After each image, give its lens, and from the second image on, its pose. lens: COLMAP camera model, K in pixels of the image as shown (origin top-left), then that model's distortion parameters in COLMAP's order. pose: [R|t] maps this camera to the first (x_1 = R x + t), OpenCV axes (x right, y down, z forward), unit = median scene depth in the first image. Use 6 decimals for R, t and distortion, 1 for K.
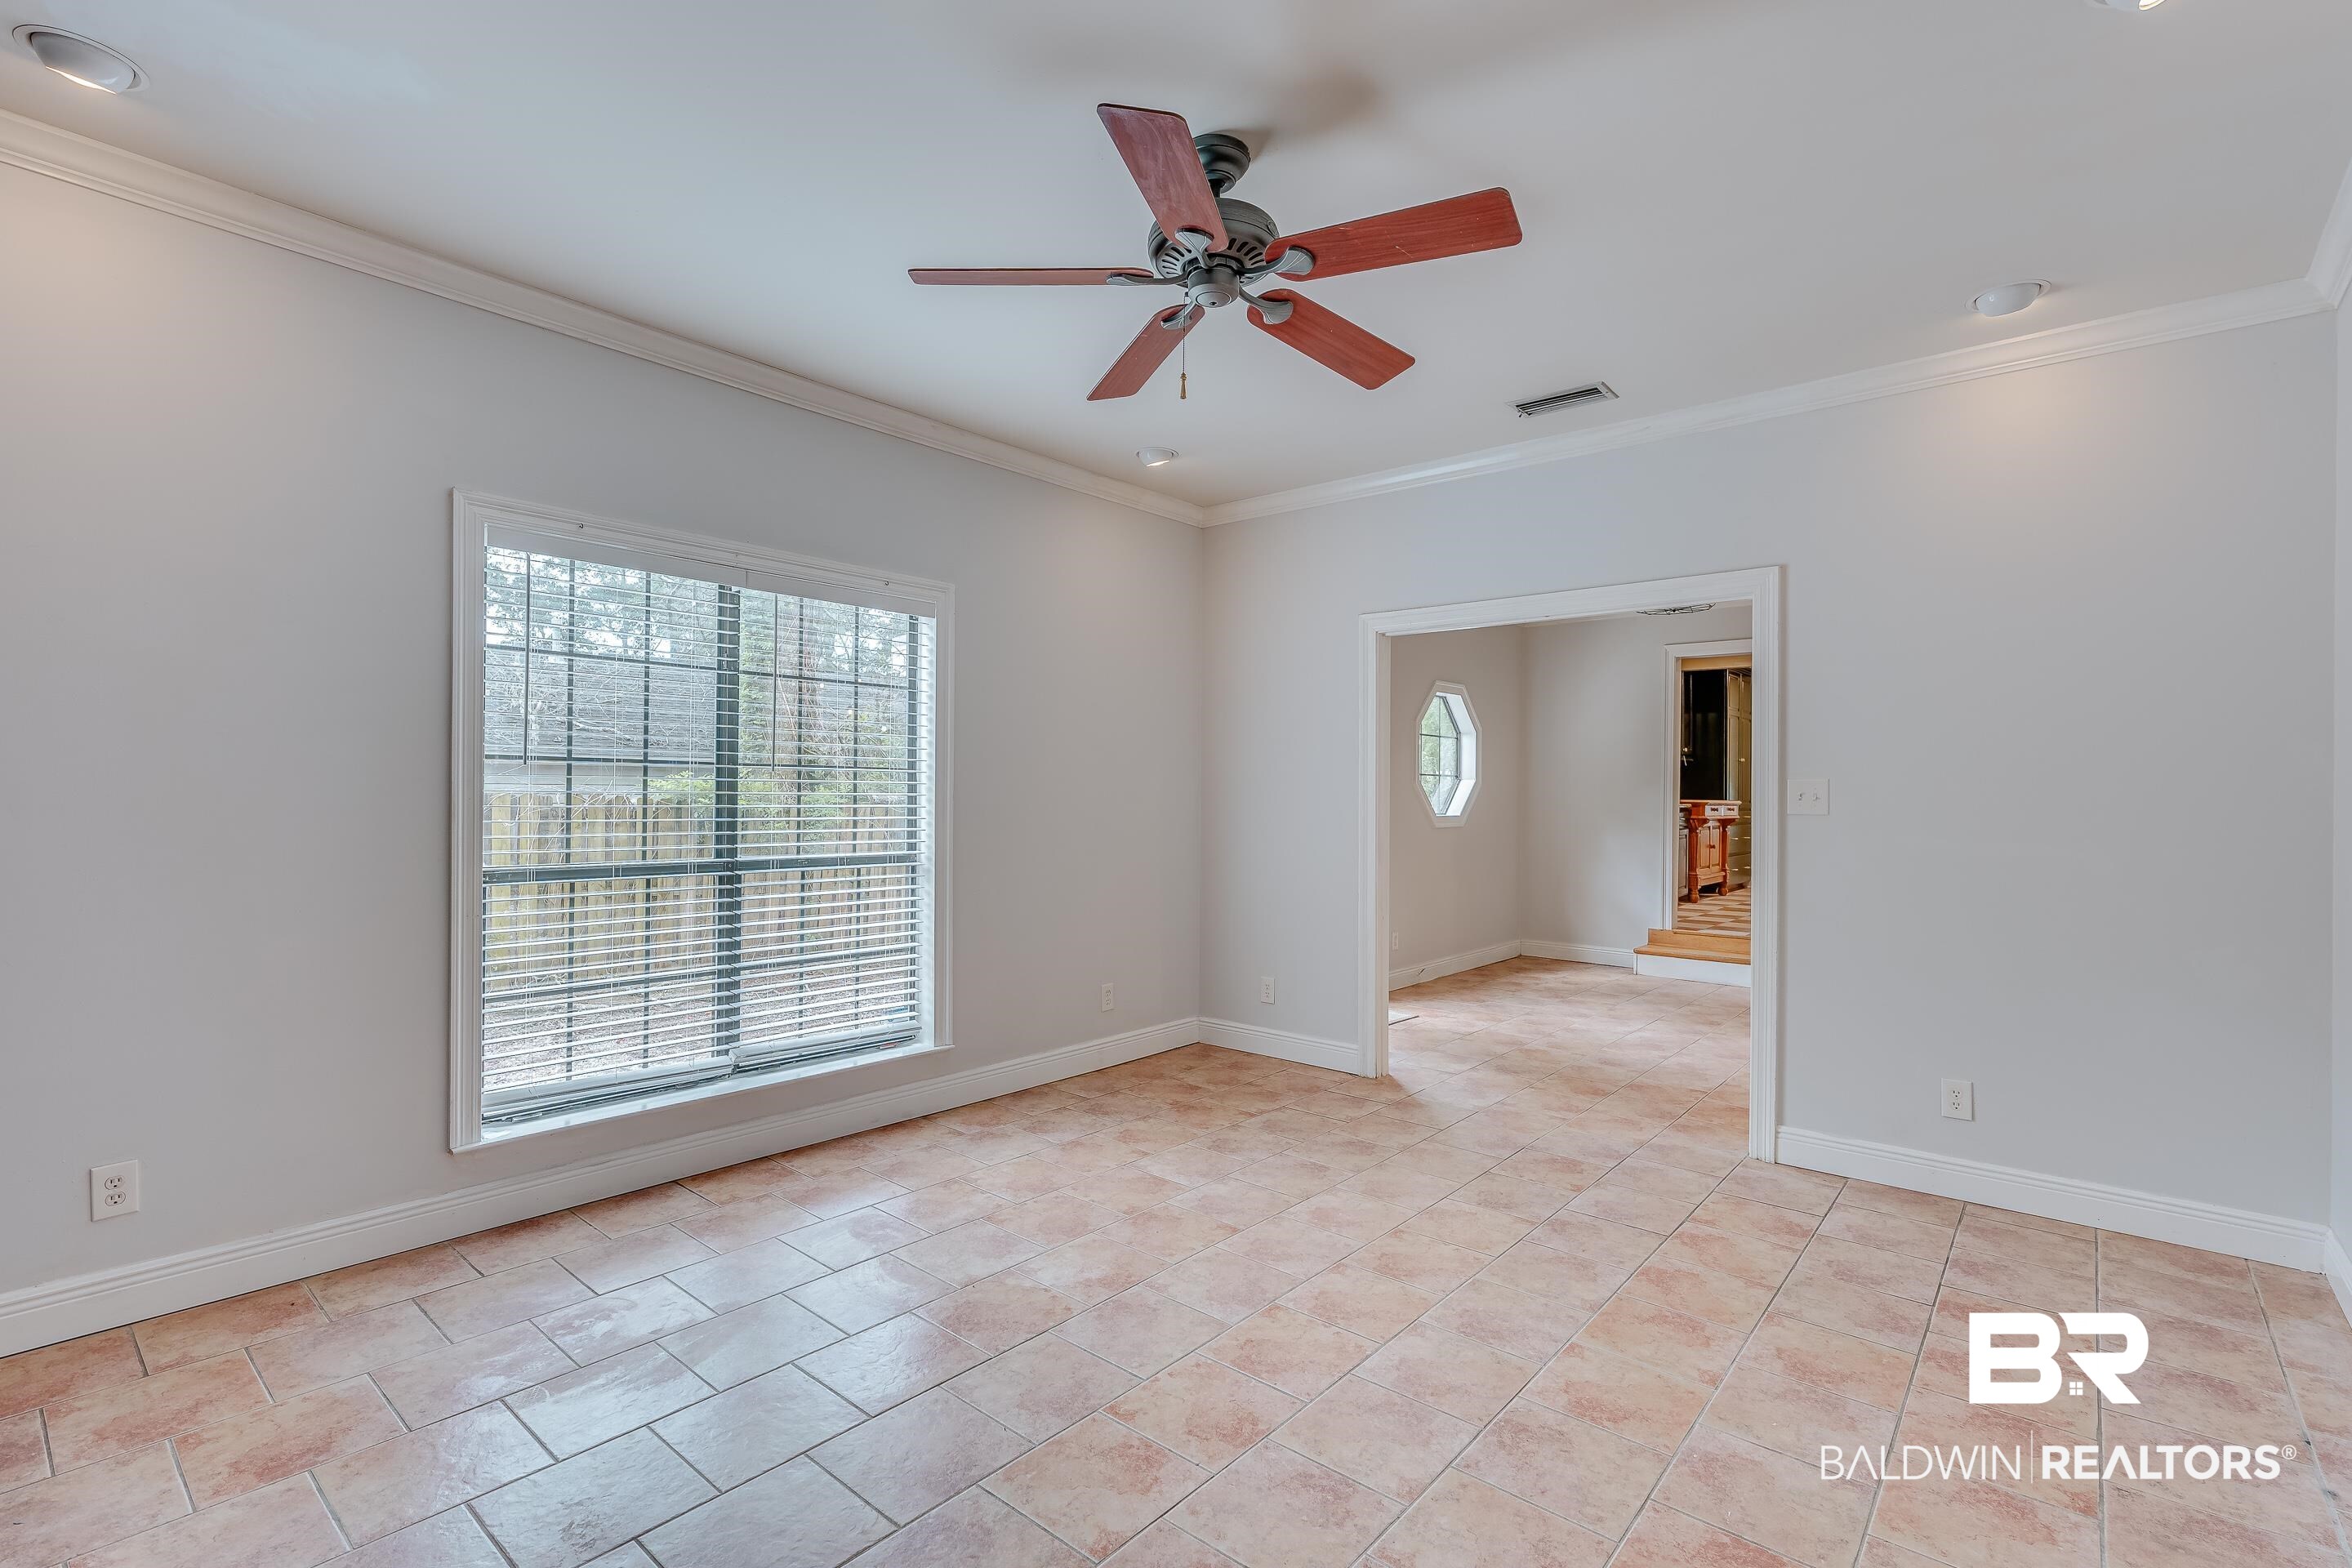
lens RADIAL K [[1055.7, 0, 1187.6], [0, 1055.7, 793.2], [0, 0, 1]] dist [-0.008945, 0.003534]
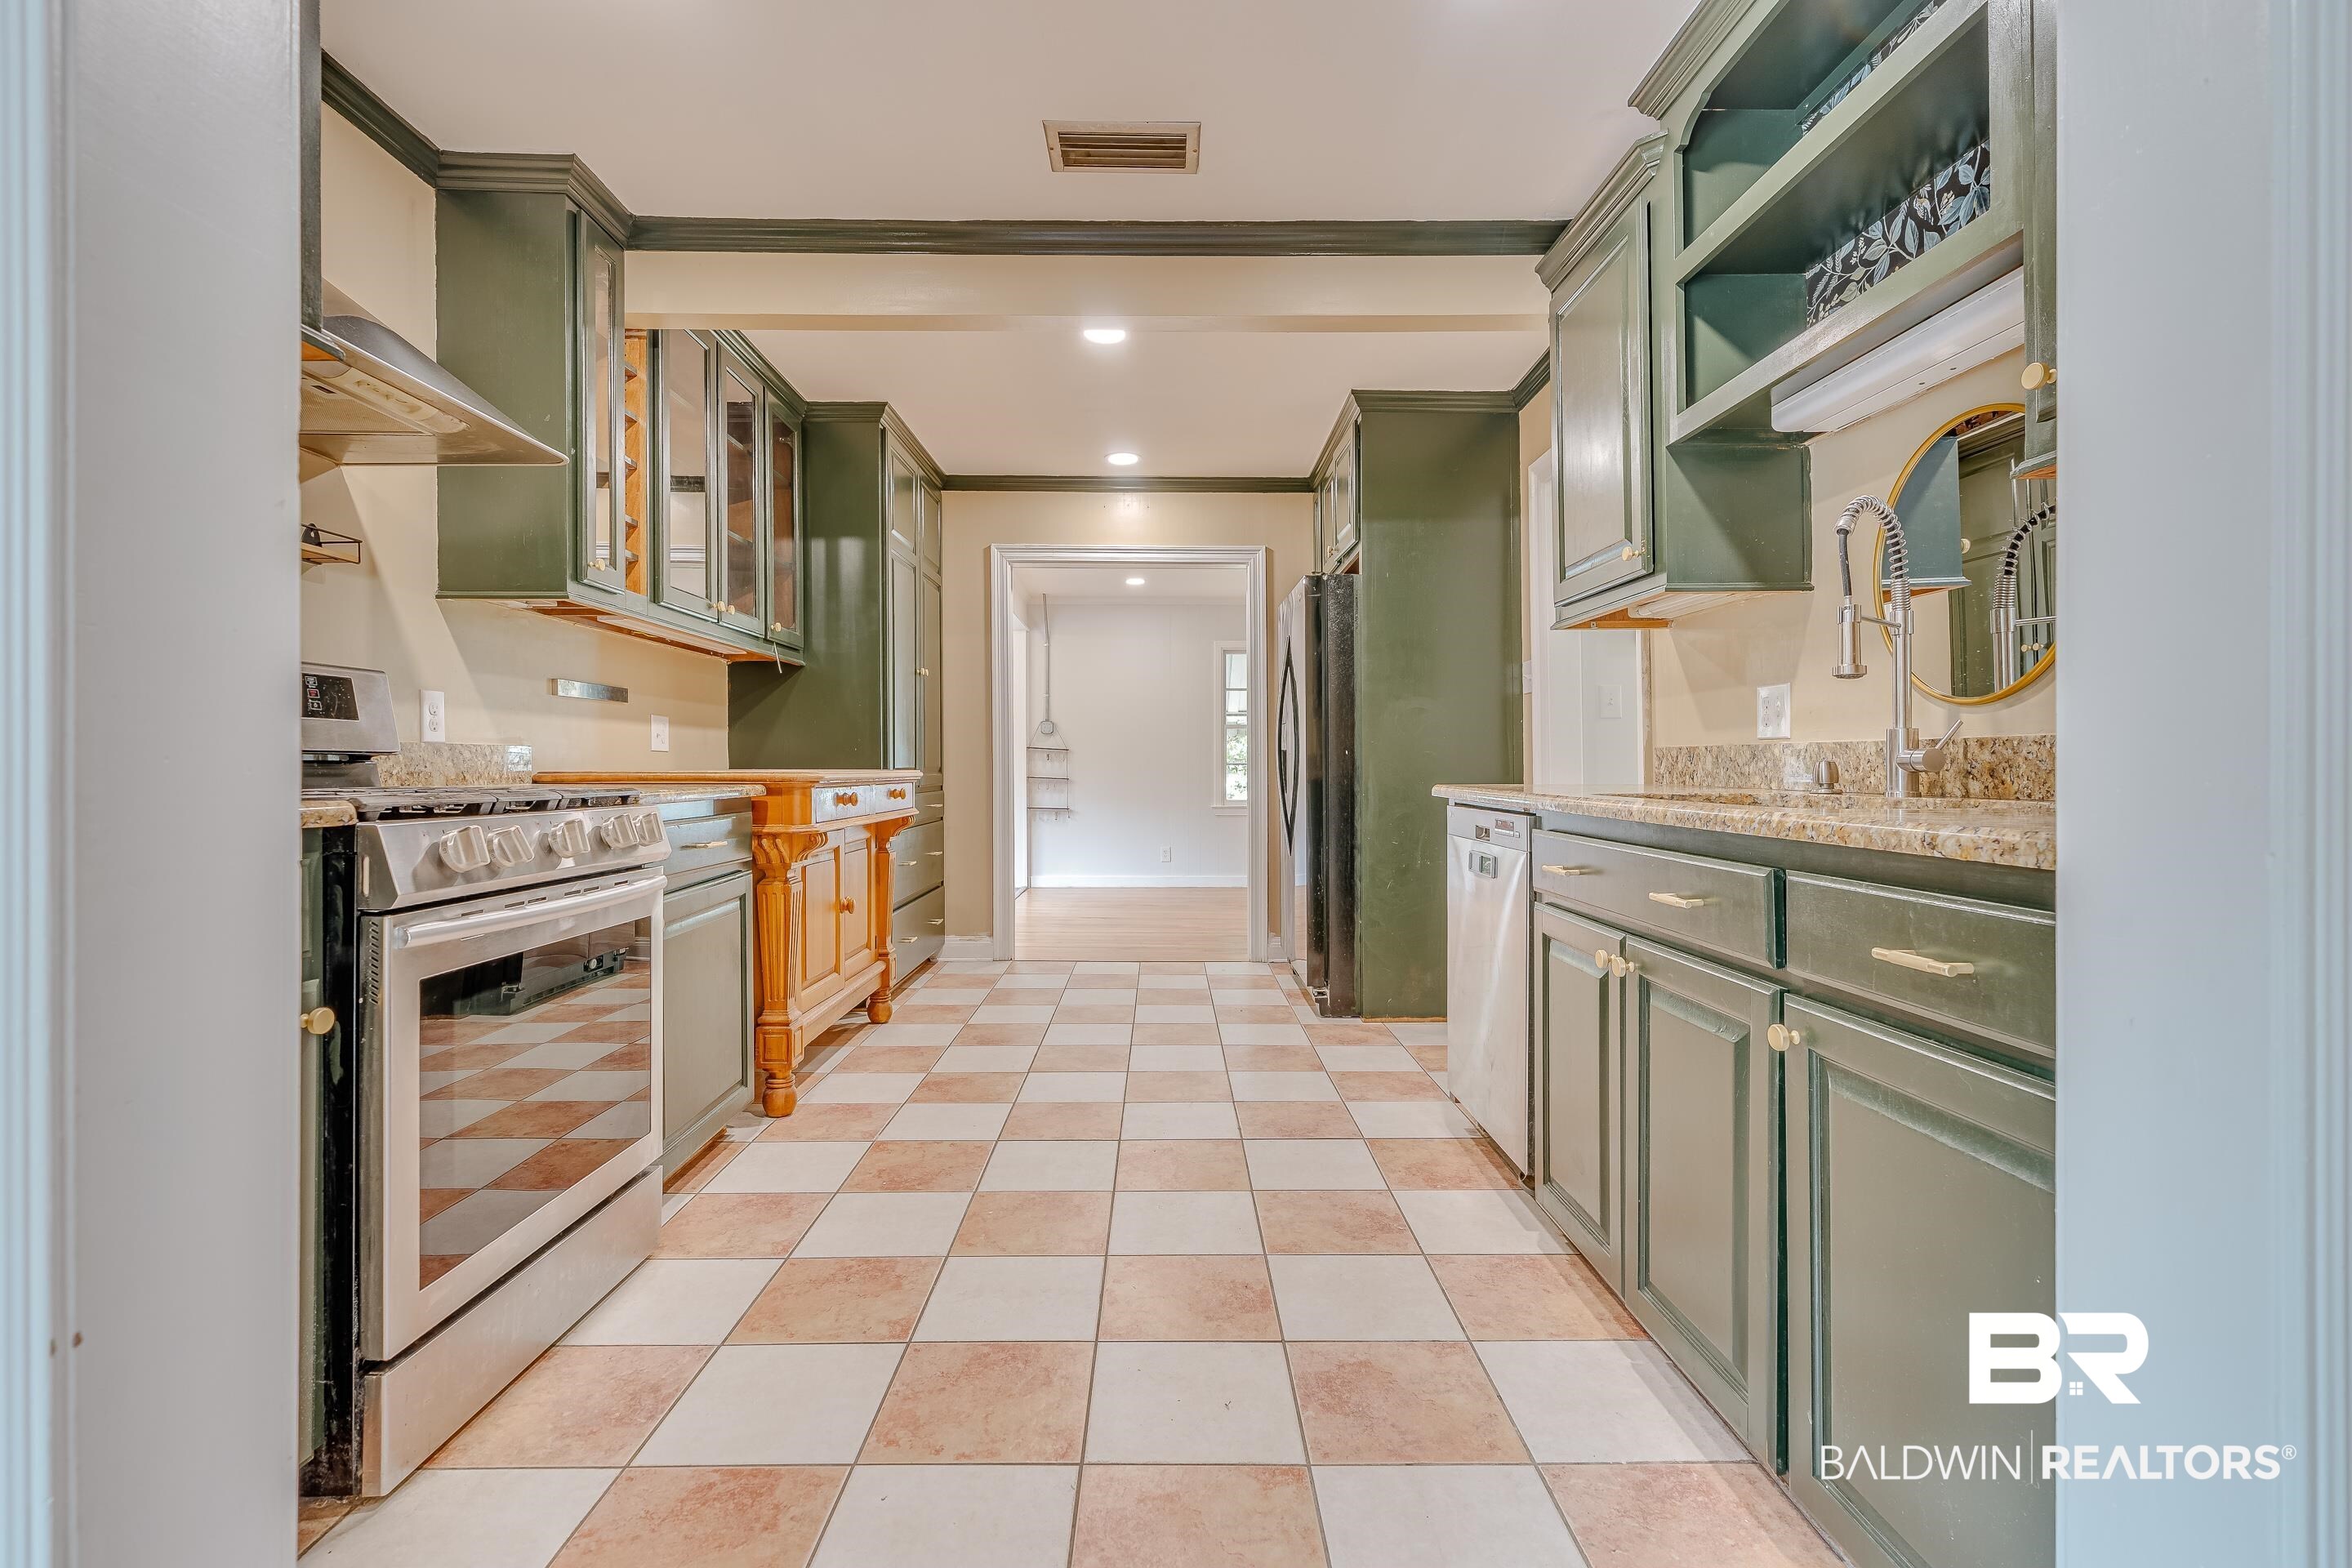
lens RADIAL K [[1055.7, 0, 1171.5], [0, 1055.7, 761.5], [0, 0, 1]] dist [-0.008945, 0.003534]
pose [[0.754836, -0.008034, 0.655865, 0.349074], [0.006885, 0.999967, 0.004326, 0.003688], [-0.655878, 0.001250, 0.754866, 0.664377]]
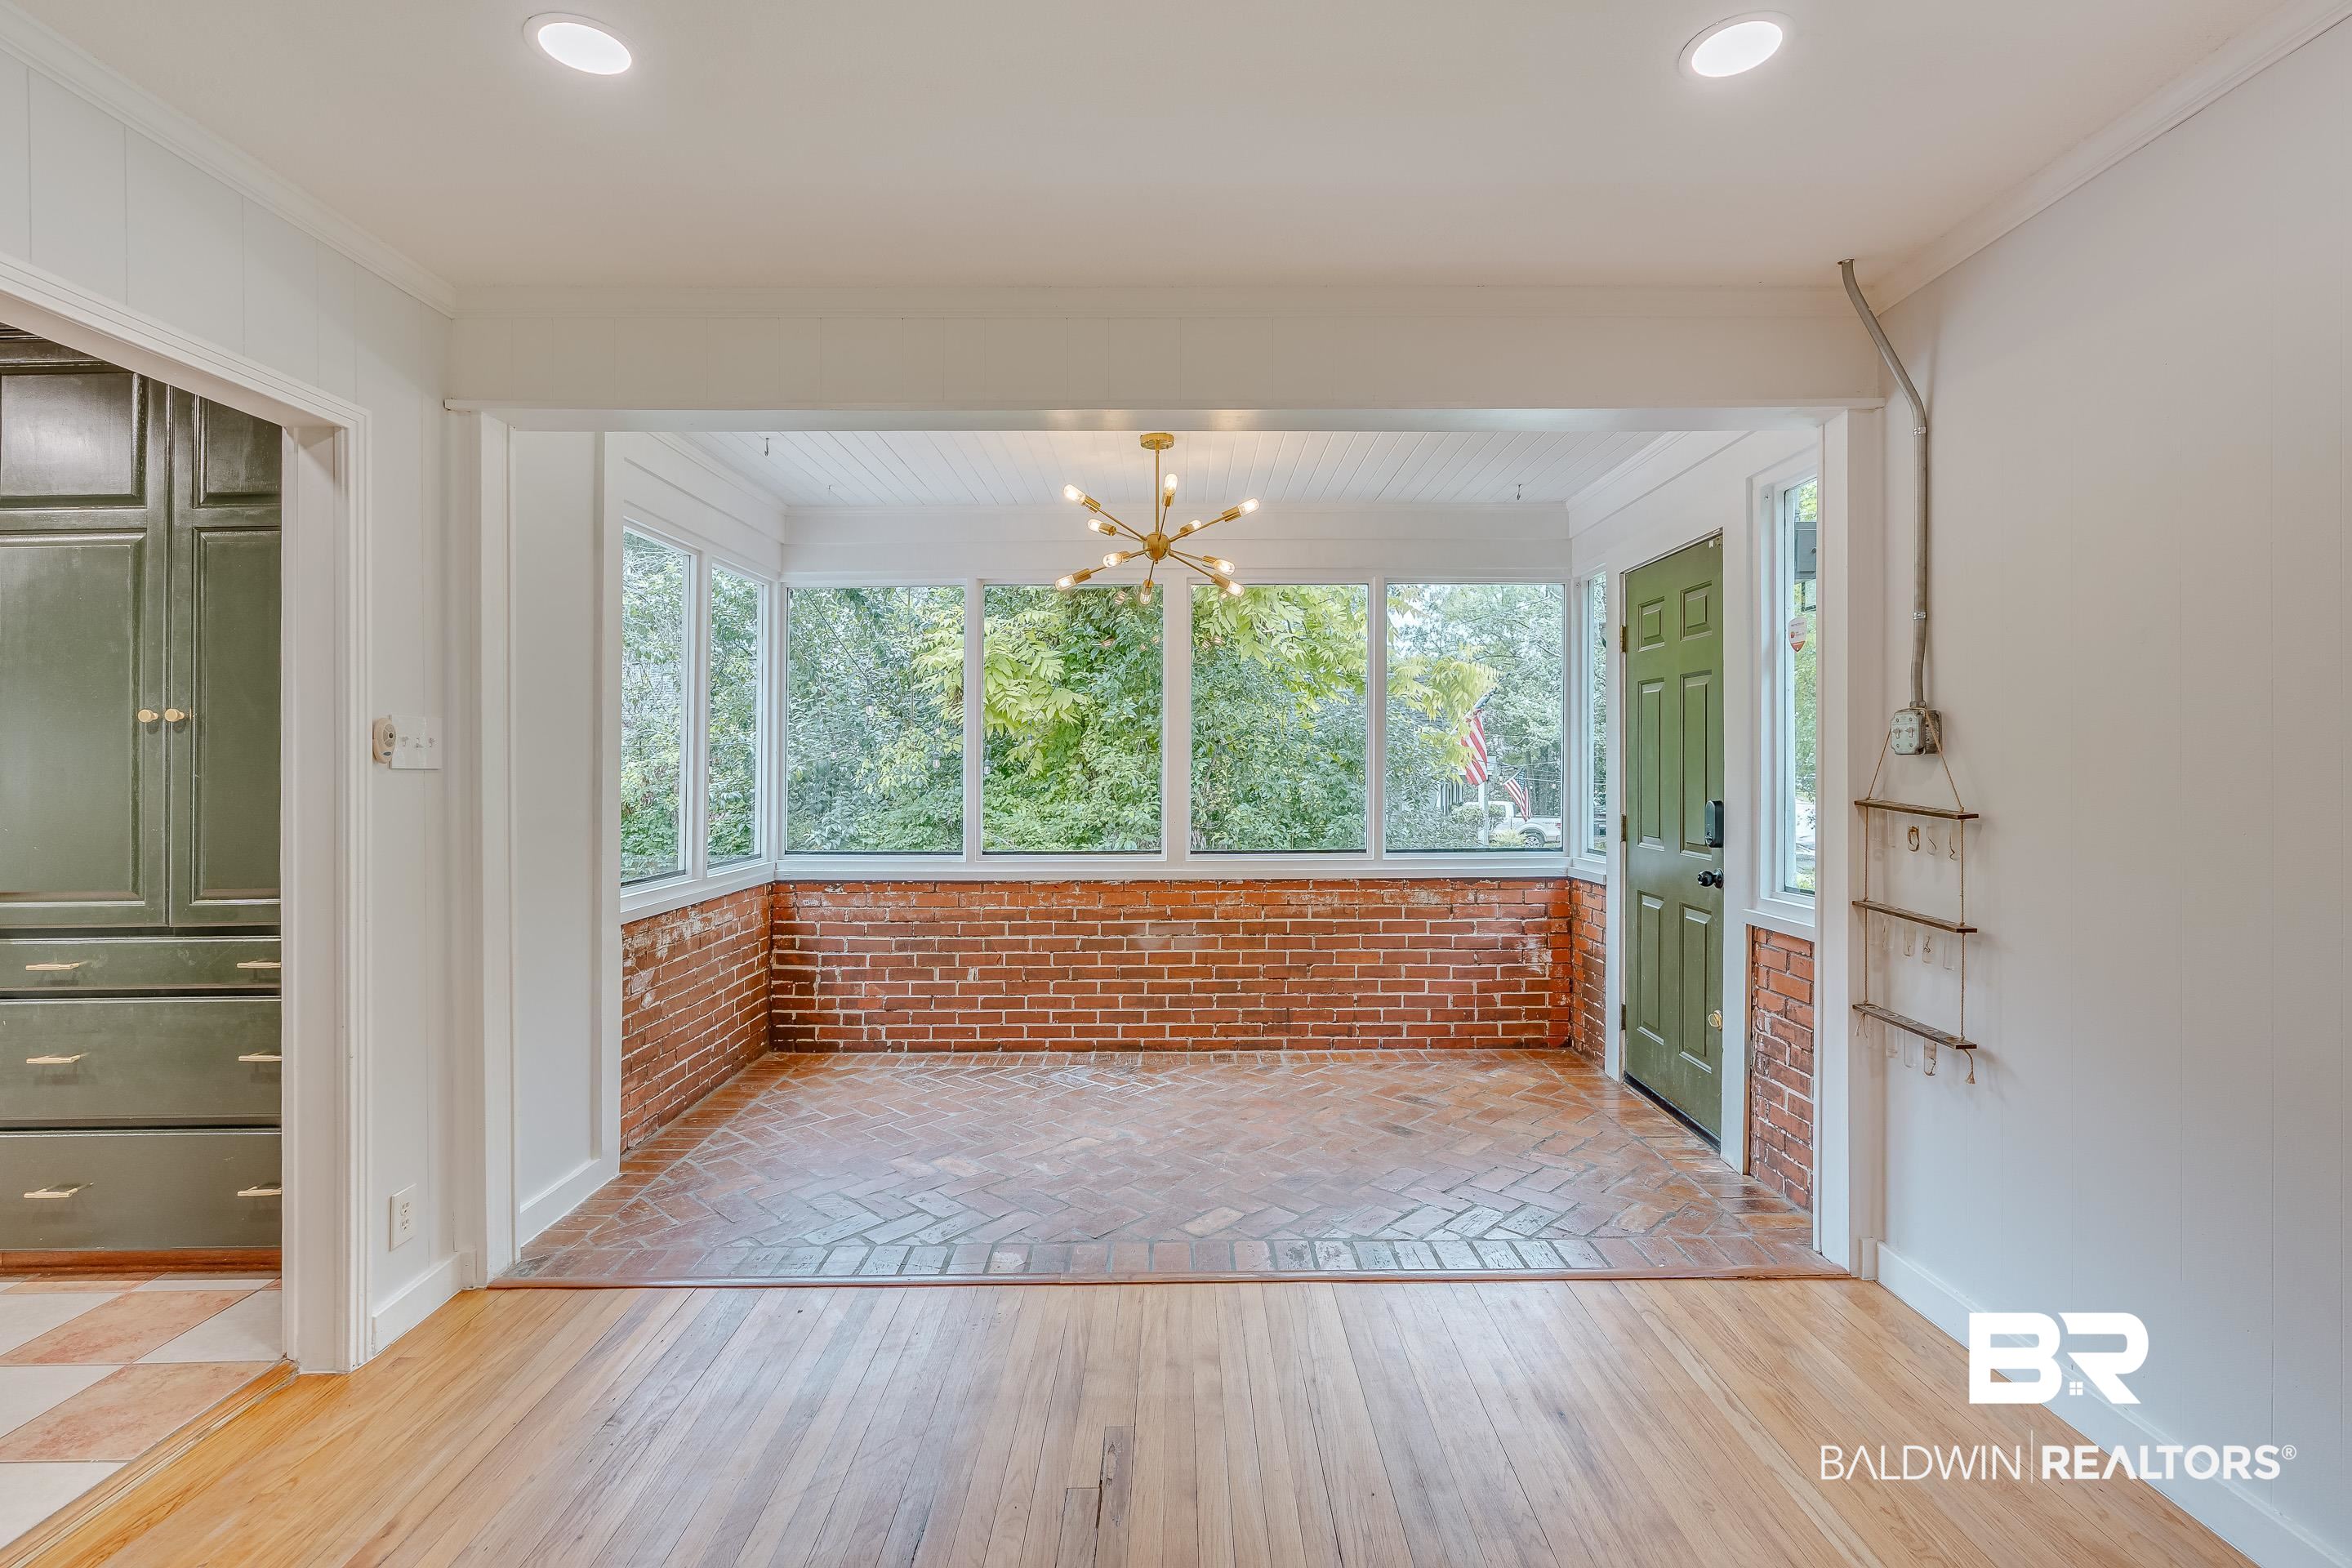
lens RADIAL K [[1055.7, 0, 1171.4], [0, 1055.7, 743.4], [0, 0, 1]] dist [-0.008945, 0.003534]
pose [[0.646467, -0.030024, -0.762351, 0.918786], [0.012793, 0.999511, -0.028516, -0.014091], [0.762835, 0.008681, 0.646535, 1.105214]]
